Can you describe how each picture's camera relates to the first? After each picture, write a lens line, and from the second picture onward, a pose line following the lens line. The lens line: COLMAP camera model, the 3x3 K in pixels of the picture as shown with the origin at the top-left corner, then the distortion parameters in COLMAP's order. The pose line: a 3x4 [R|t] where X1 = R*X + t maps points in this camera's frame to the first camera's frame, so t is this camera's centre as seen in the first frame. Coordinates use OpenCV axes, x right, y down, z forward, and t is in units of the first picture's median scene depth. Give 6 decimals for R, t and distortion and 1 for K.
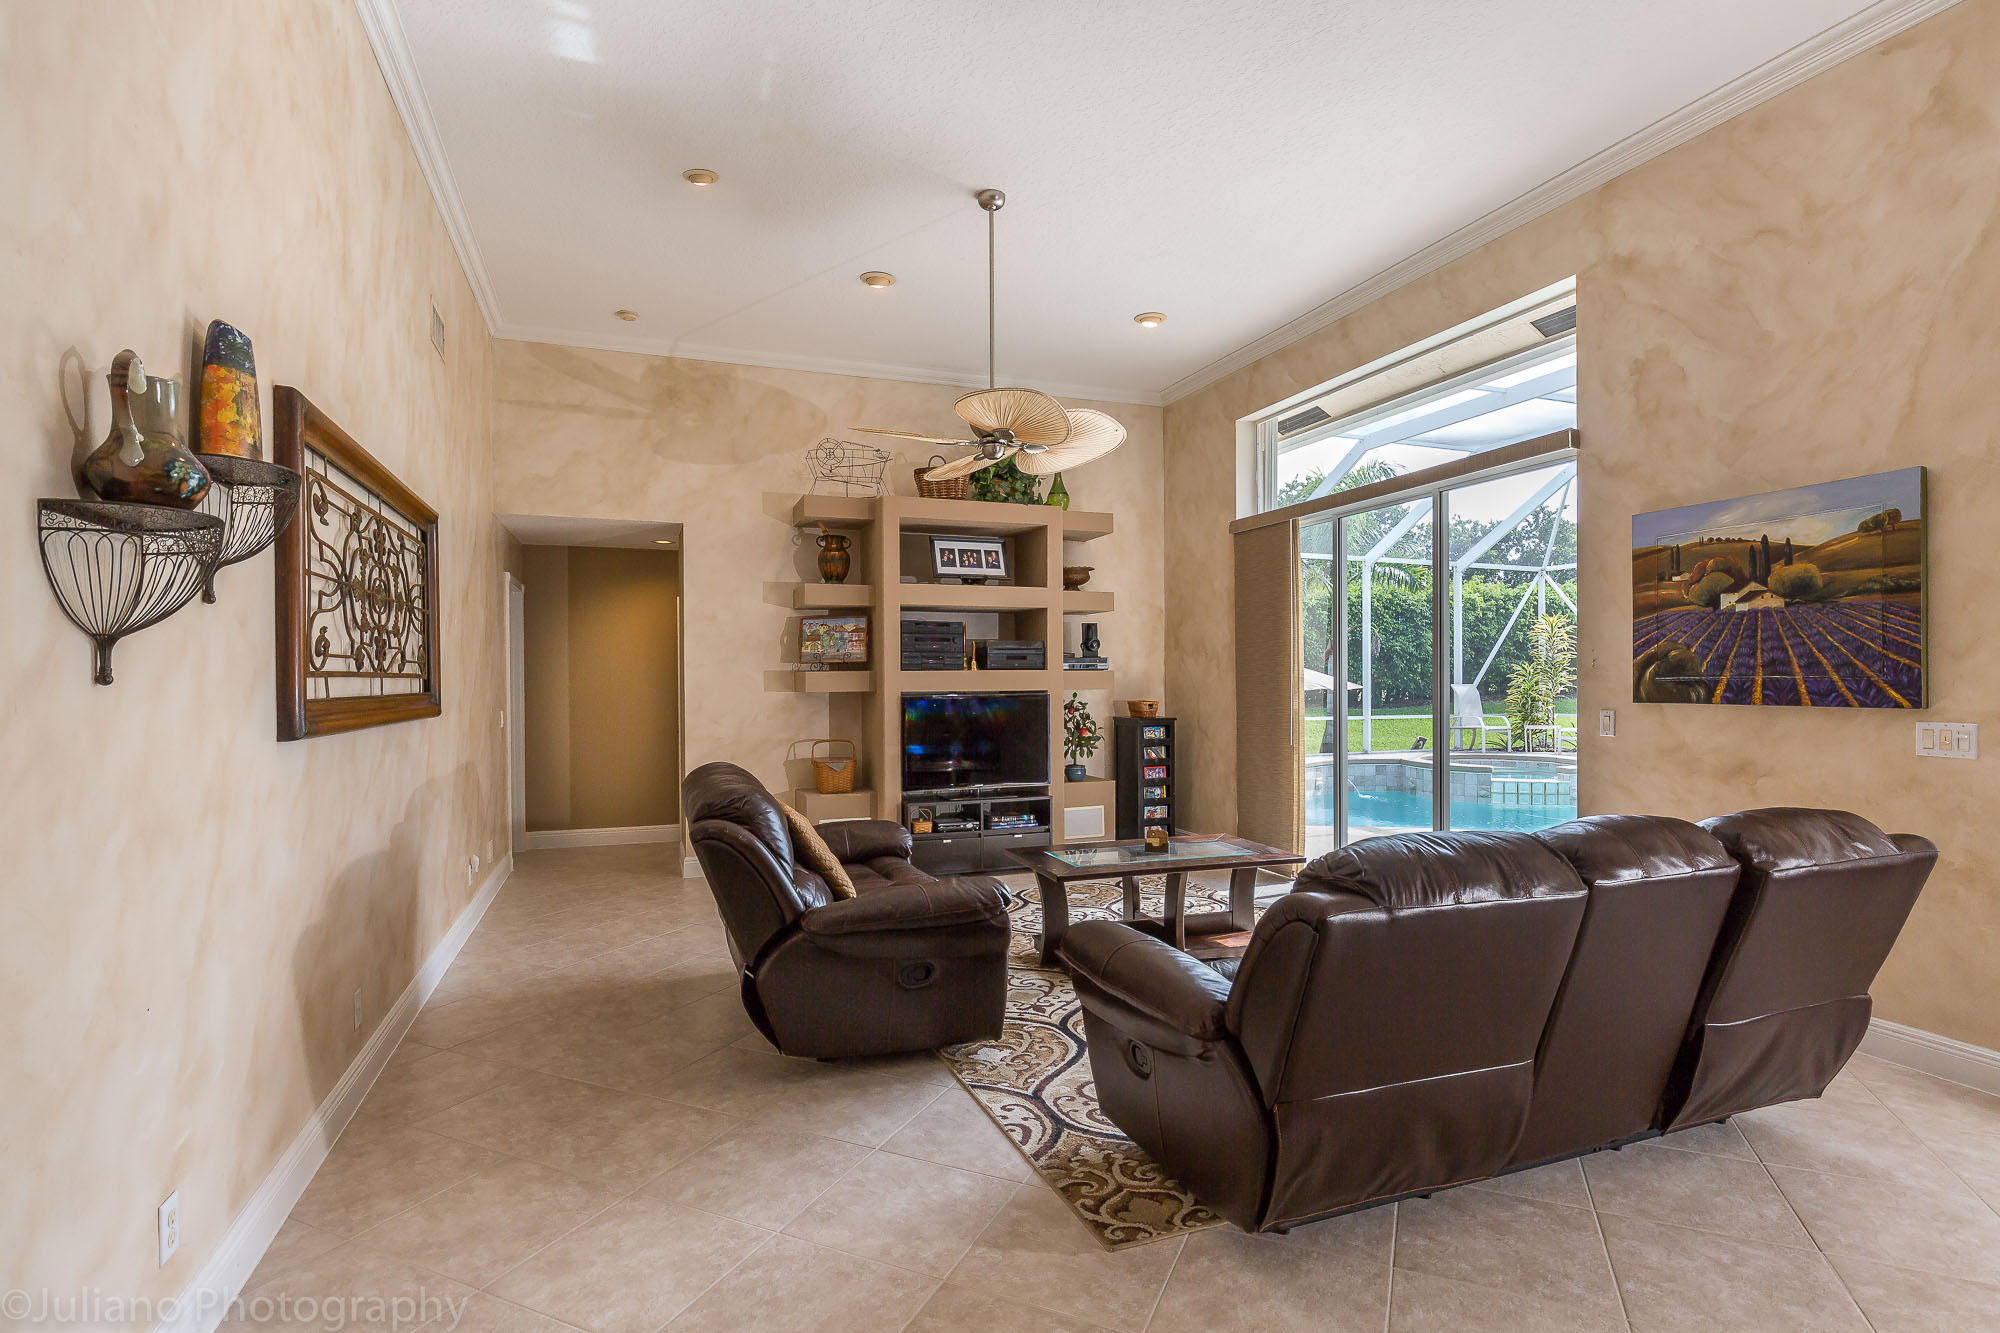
lens RADIAL K [[975.9, 0, 996.0], [0, 975.9, 675.8], [0, 0, 1]] dist [0.001390, -0.000191]
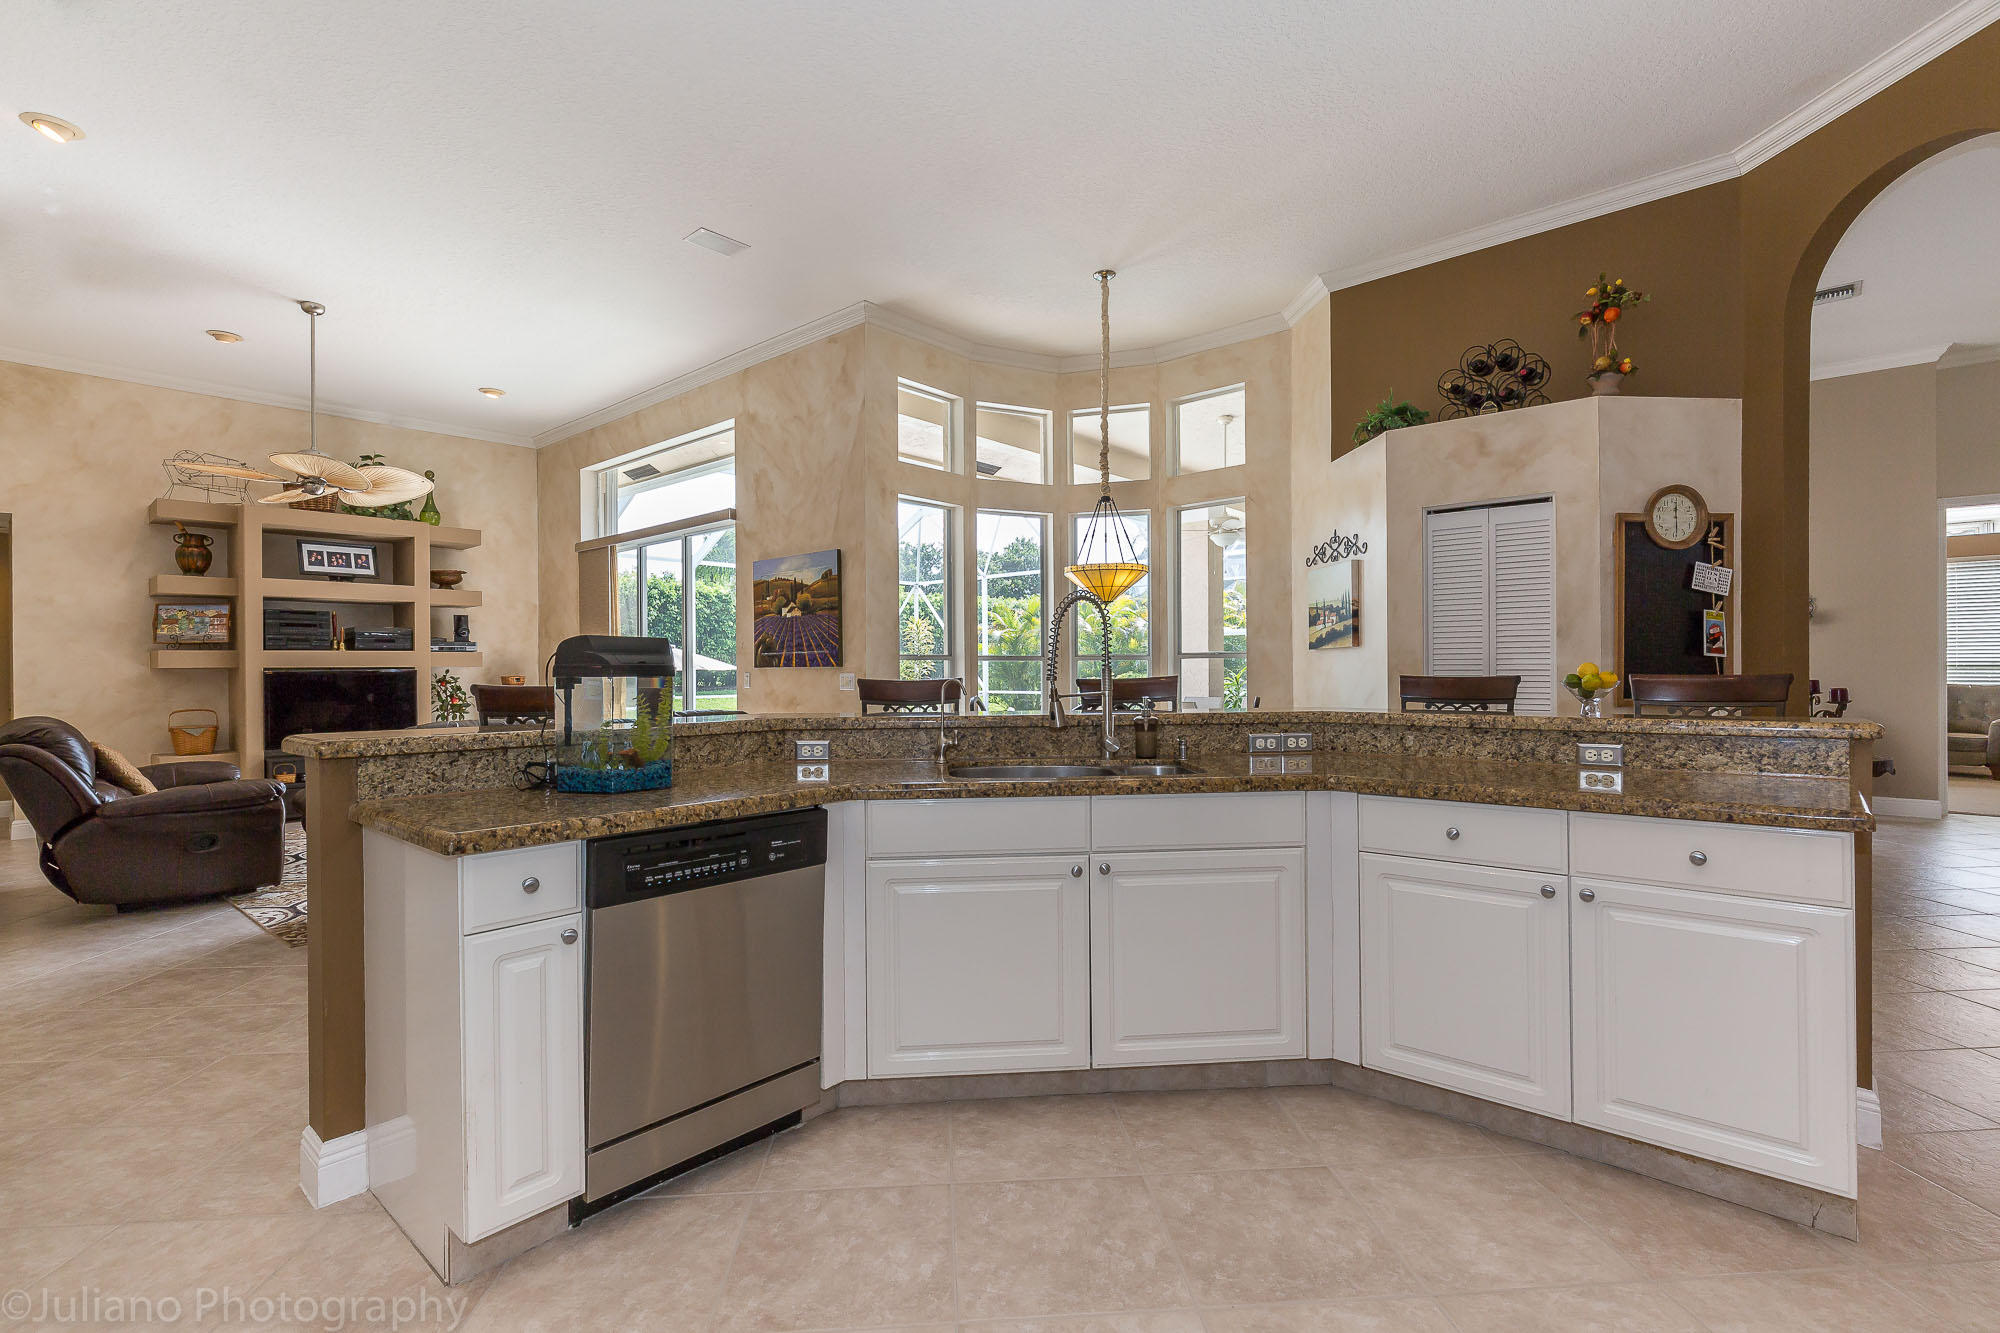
lens RADIAL K [[905.1, 0, 1000.6], [0, 905.1, 660.6], [0, 0, 1]] dist [0.000773, 0.000260]
pose [[0.879245, 0.001527, 0.476368, 0.166690], [0.002050, 0.999973, -0.006990, 0.017028], [-0.476366, 0.007122, 0.879218, -0.409750]]
